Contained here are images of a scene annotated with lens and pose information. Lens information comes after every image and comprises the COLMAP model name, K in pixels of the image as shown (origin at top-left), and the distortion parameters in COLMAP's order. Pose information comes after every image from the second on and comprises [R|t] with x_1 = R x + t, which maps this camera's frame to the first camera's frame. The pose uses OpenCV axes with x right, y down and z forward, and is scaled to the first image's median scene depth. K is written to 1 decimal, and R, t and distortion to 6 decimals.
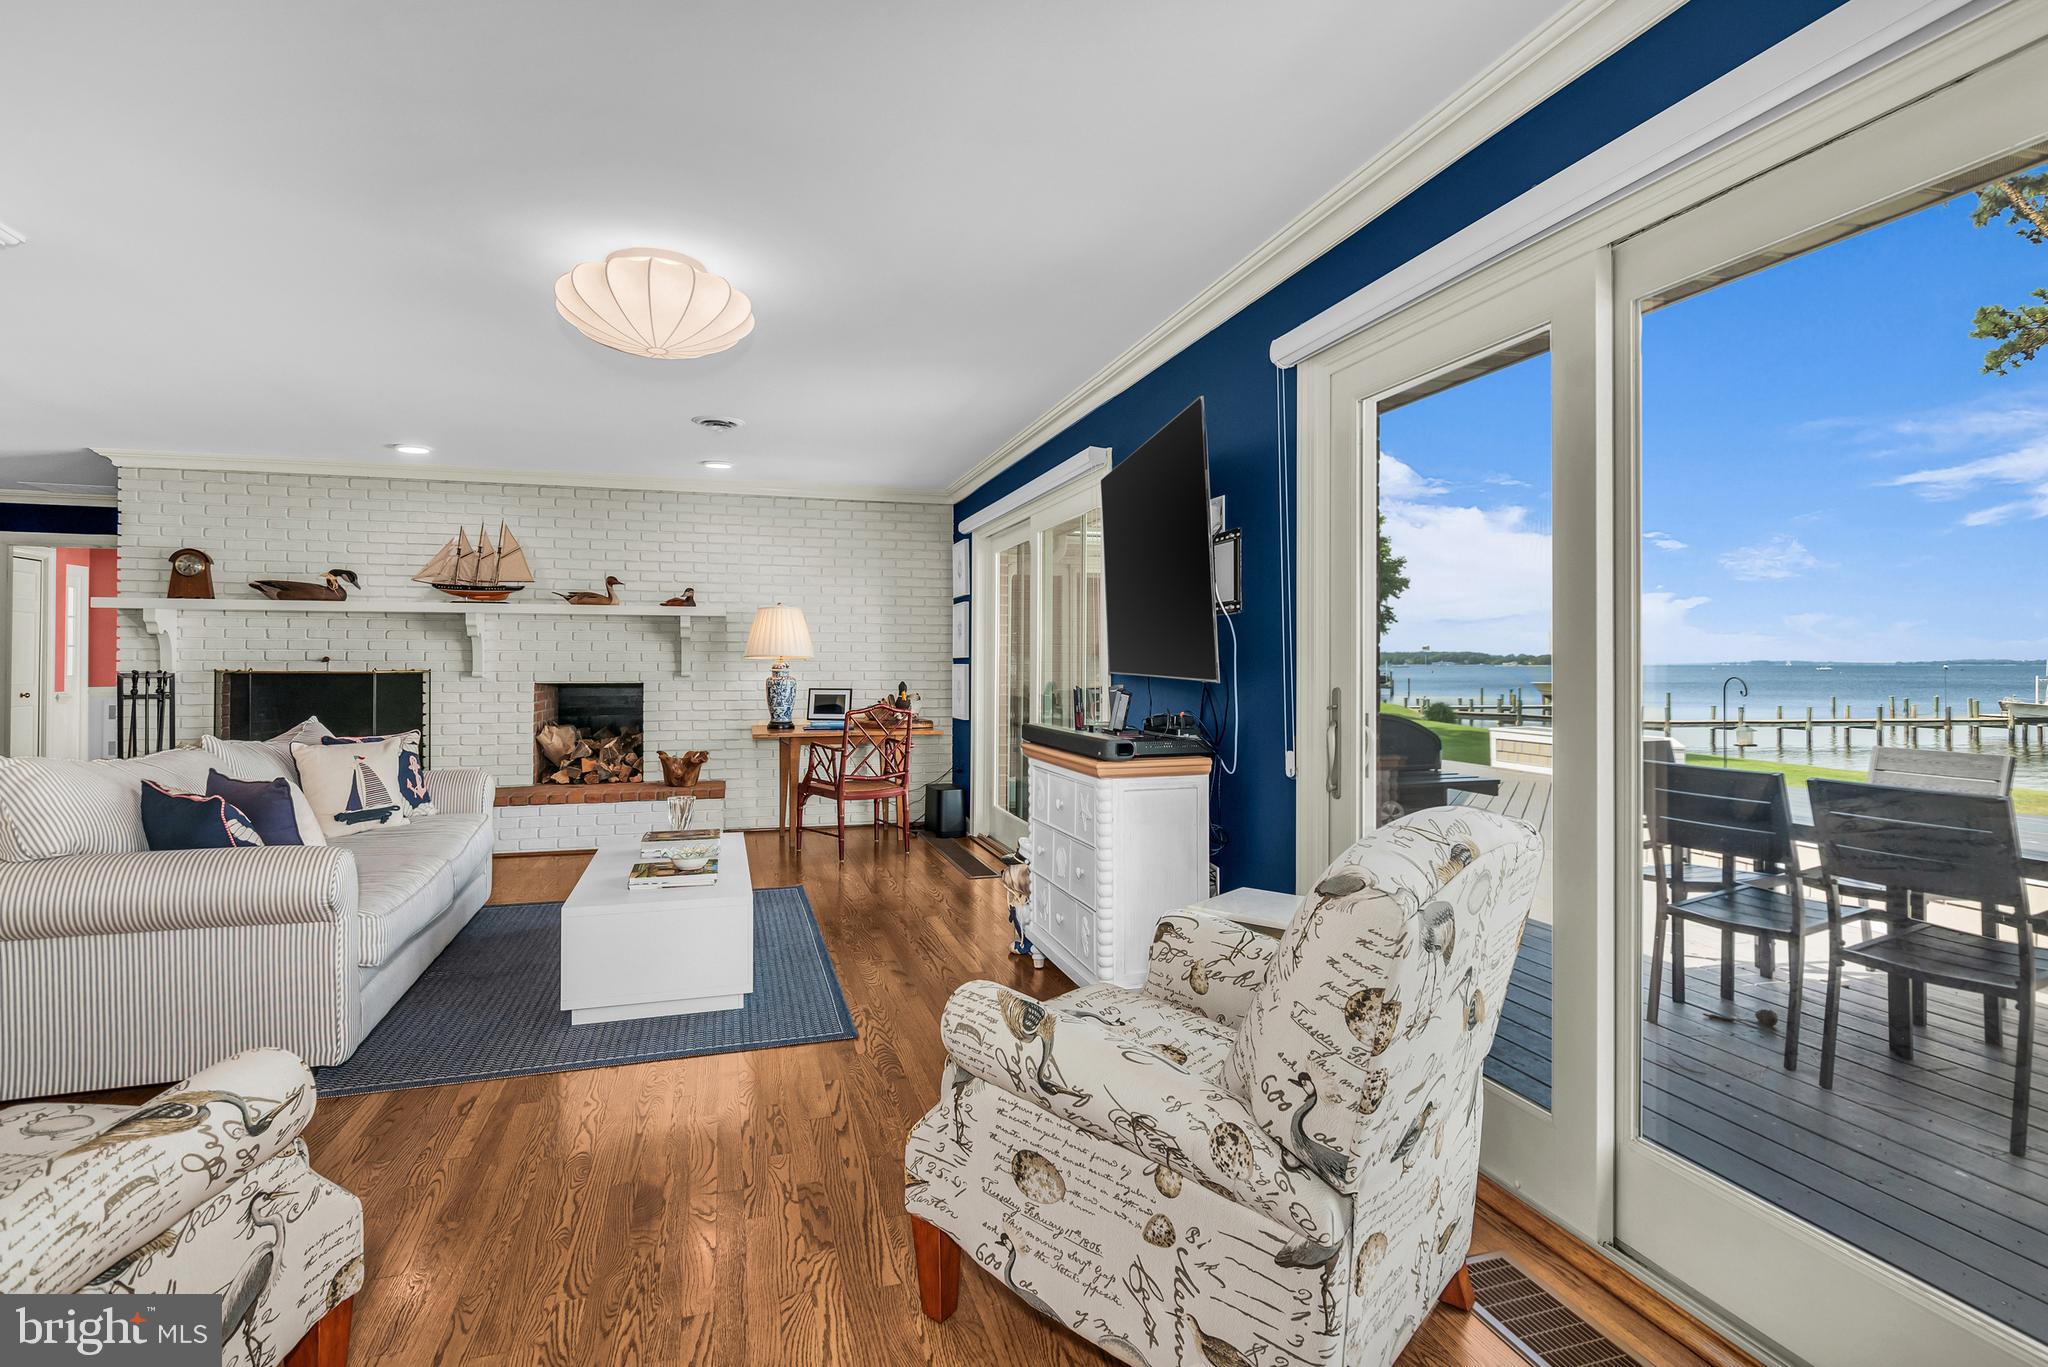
lens RADIAL K [[1003.5, 0, 1010.8], [0, 1003.5, 665.1], [0, 0, 1]] dist [0.000470, 0.001009]
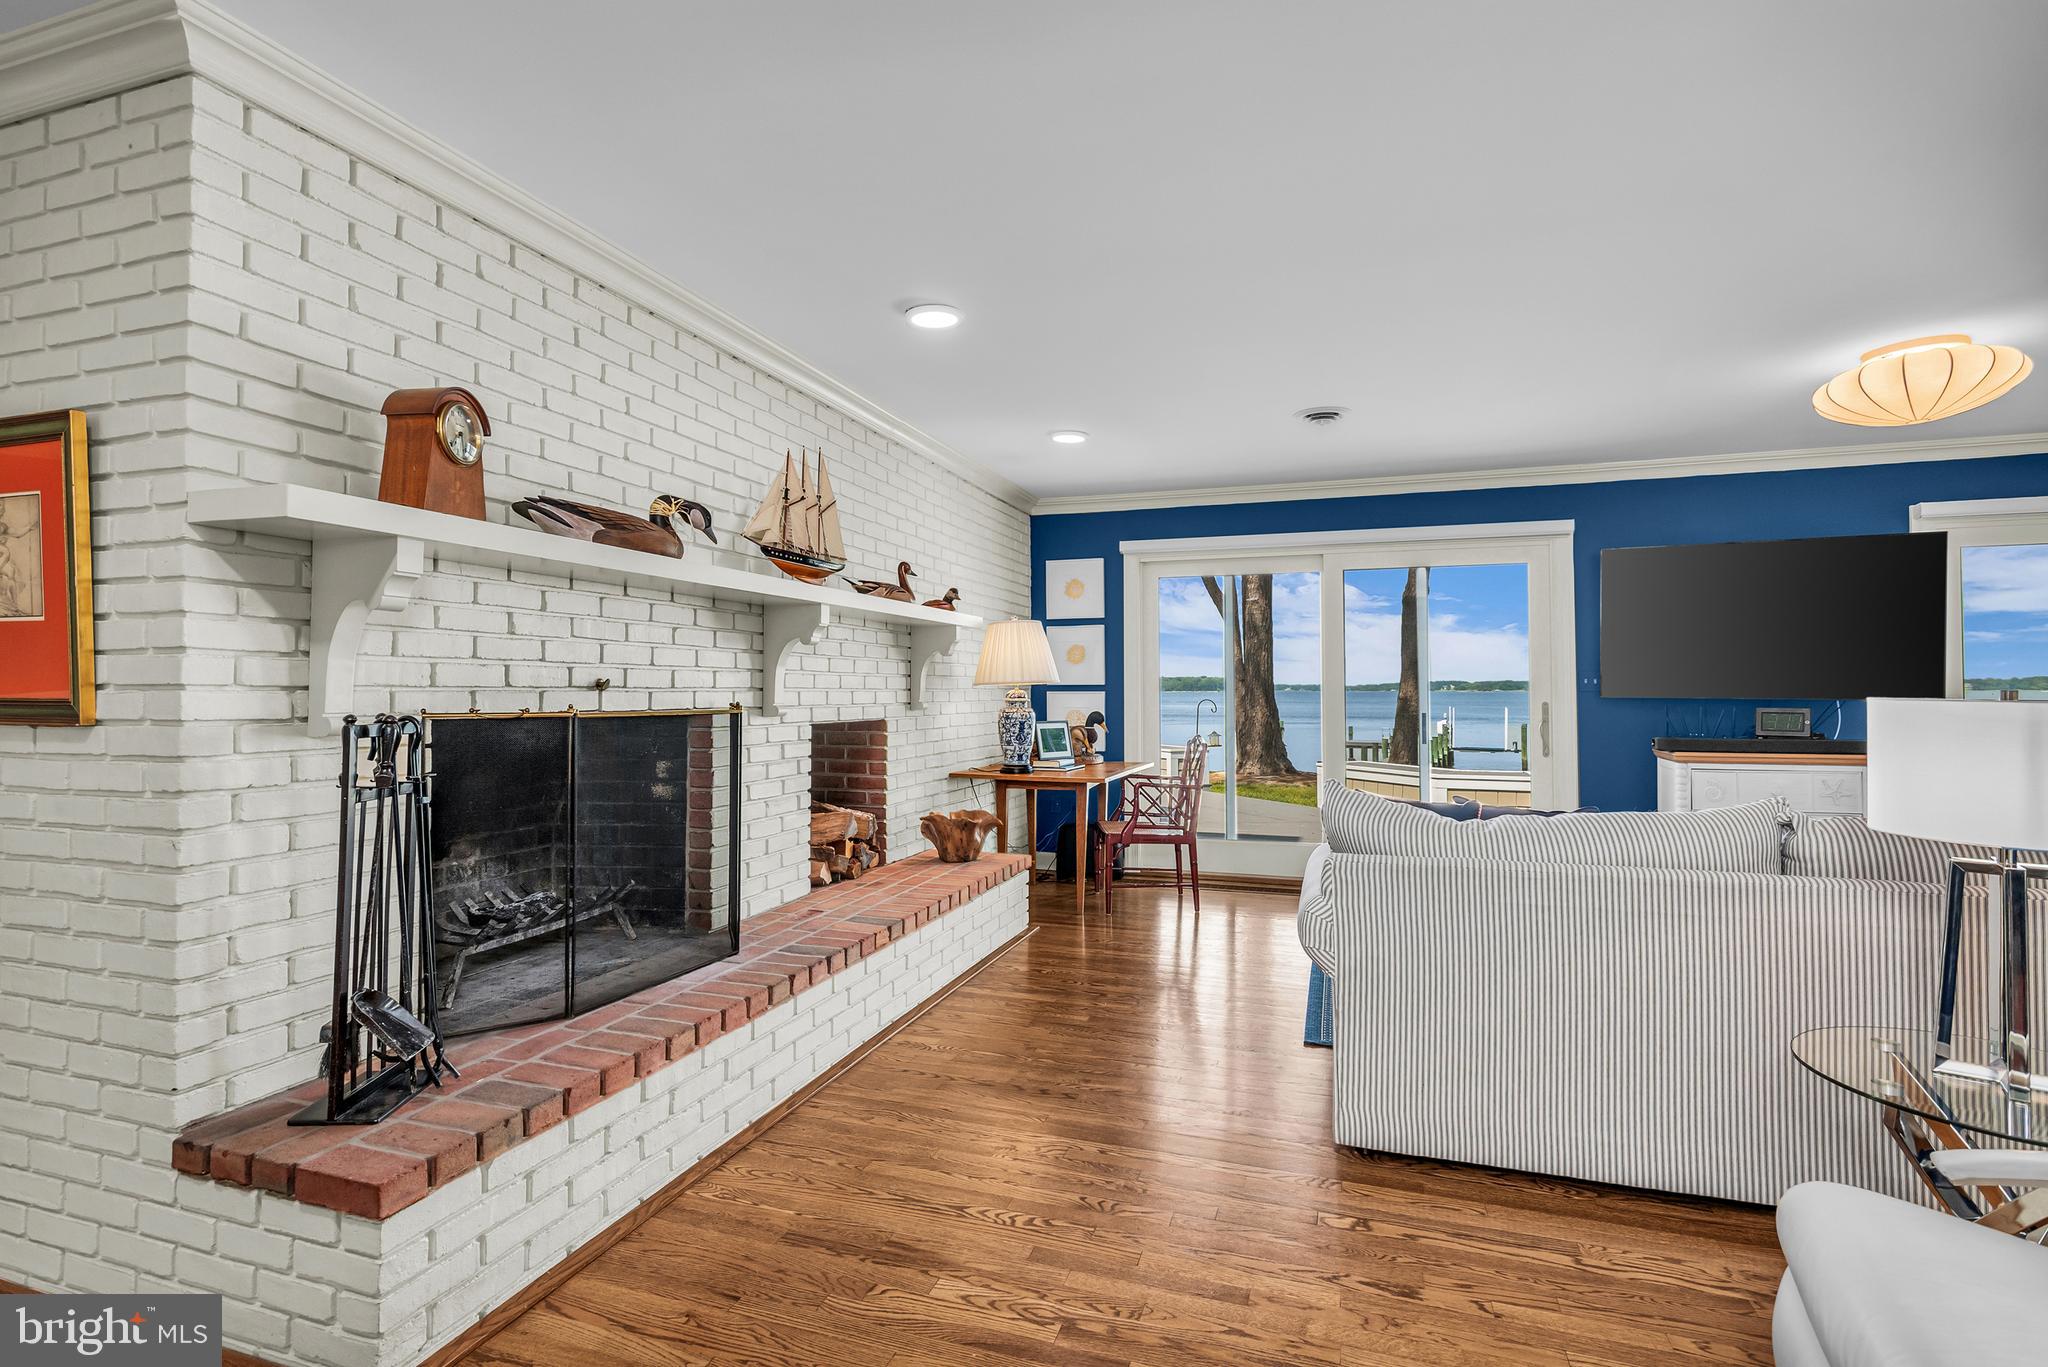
lens RADIAL K [[1003.5, 0, 1010.8], [0, 1003.5, 665.1], [0, 0, 1]] dist [0.000470, 0.001009]
pose [[0.590067, 0.020168, 0.807102, -0.992802], [-0.002895, 0.999734, -0.022865, -0.004823], [-0.807349, 0.011156, 0.589969, 0.608733]]
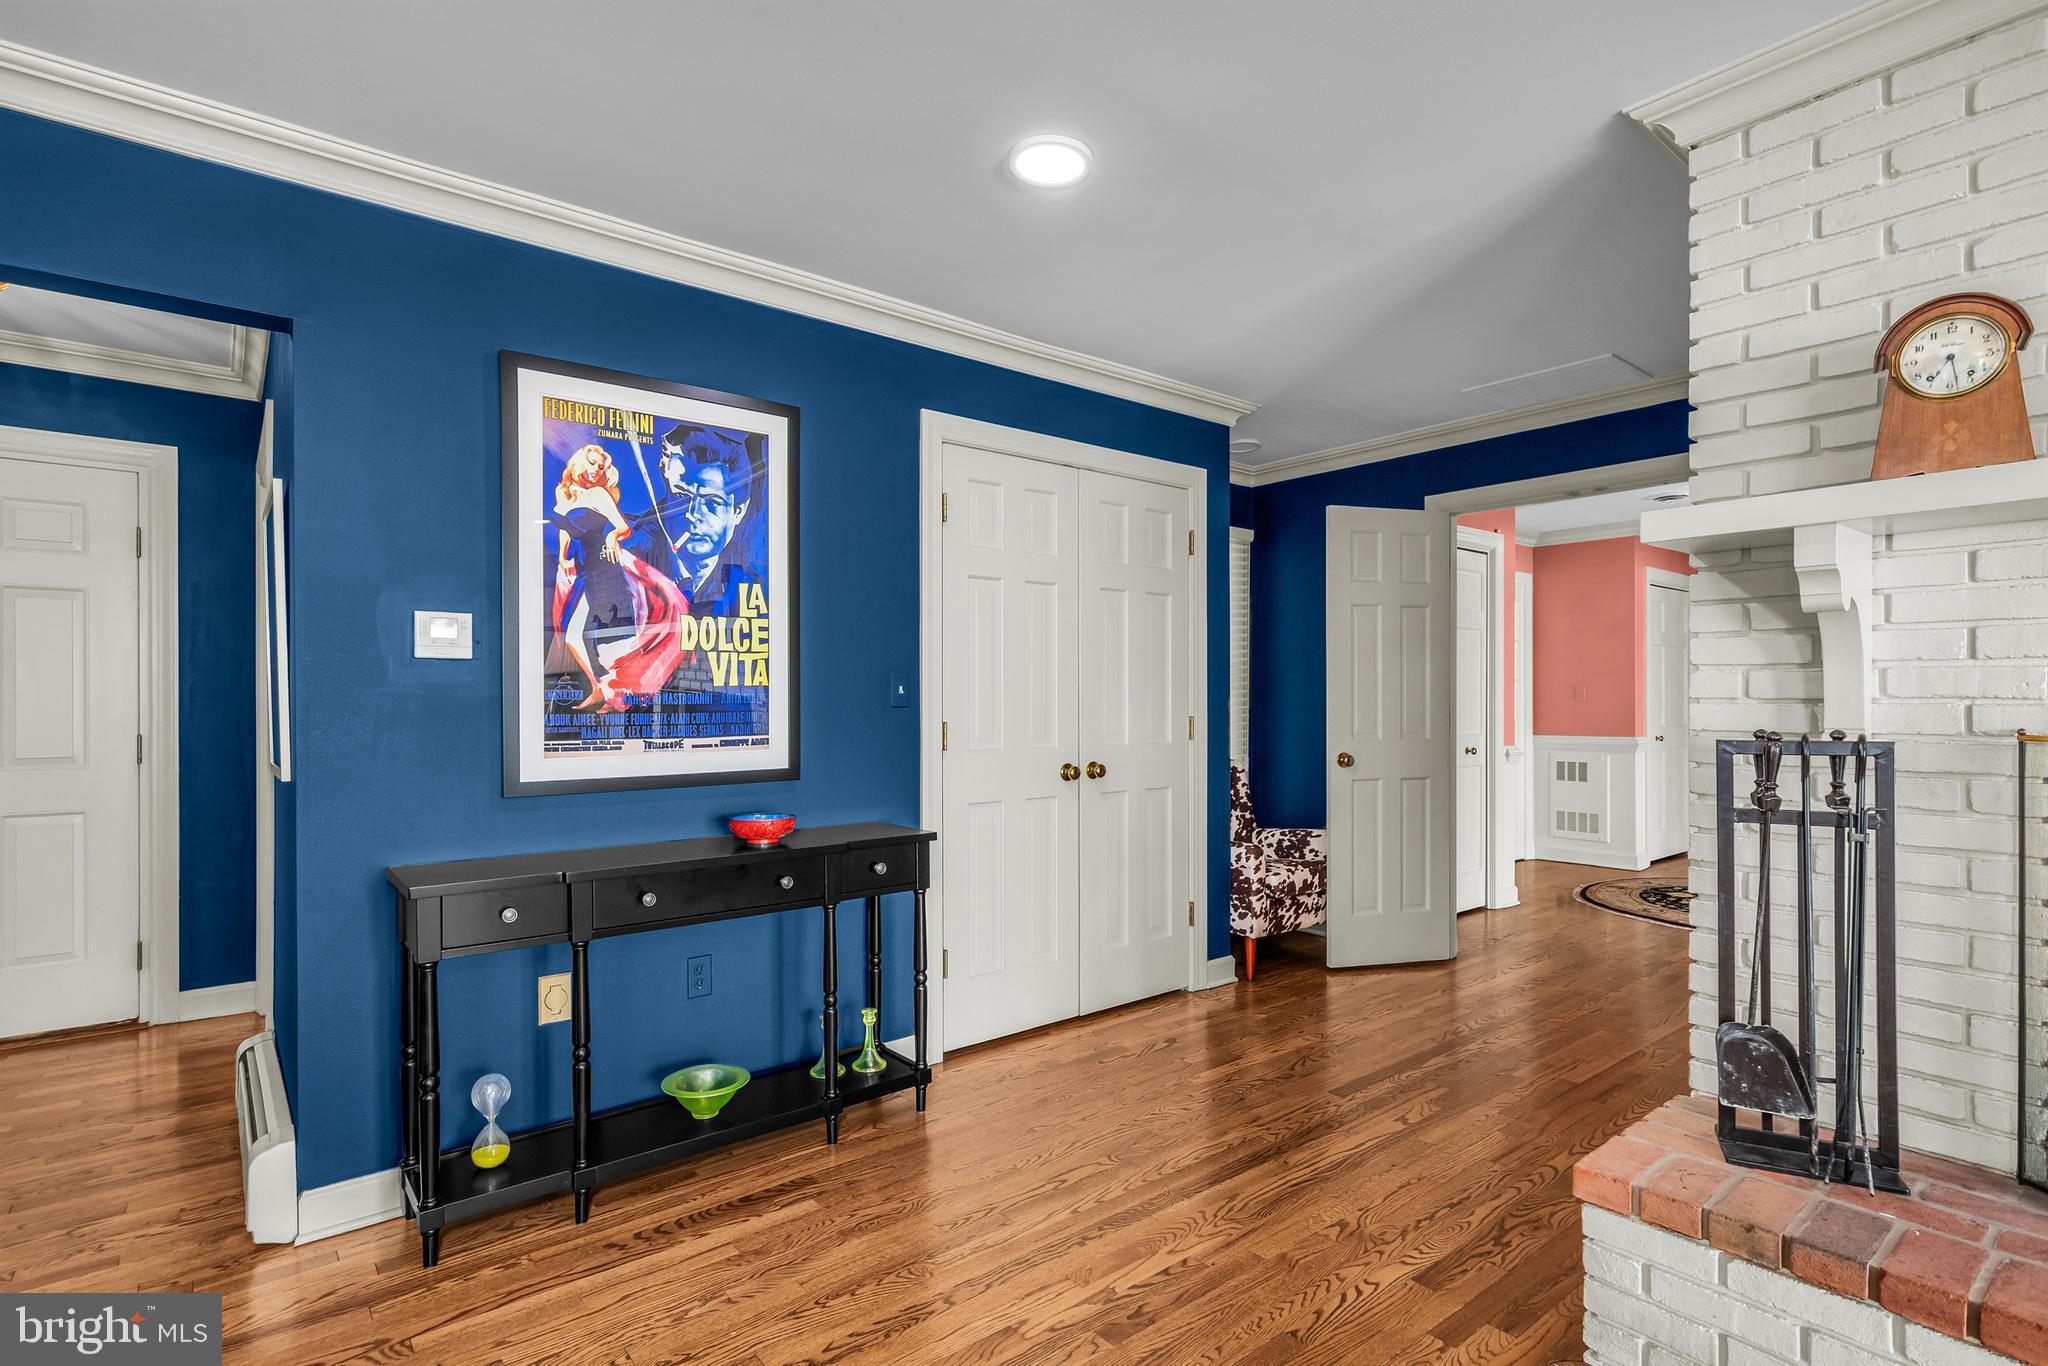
lens RADIAL K [[999.4, 0, 1026.0], [0, 999.4, 693.2], [0, 0, 1]] dist [0.001521, 0.000528]
pose [[0.376195, -0.011626, -0.926468, -0.654710], [0.004070, 0.999932, -0.010896, -0.004042], [0.926532, 0.000328, 0.376217, 0.654306]]
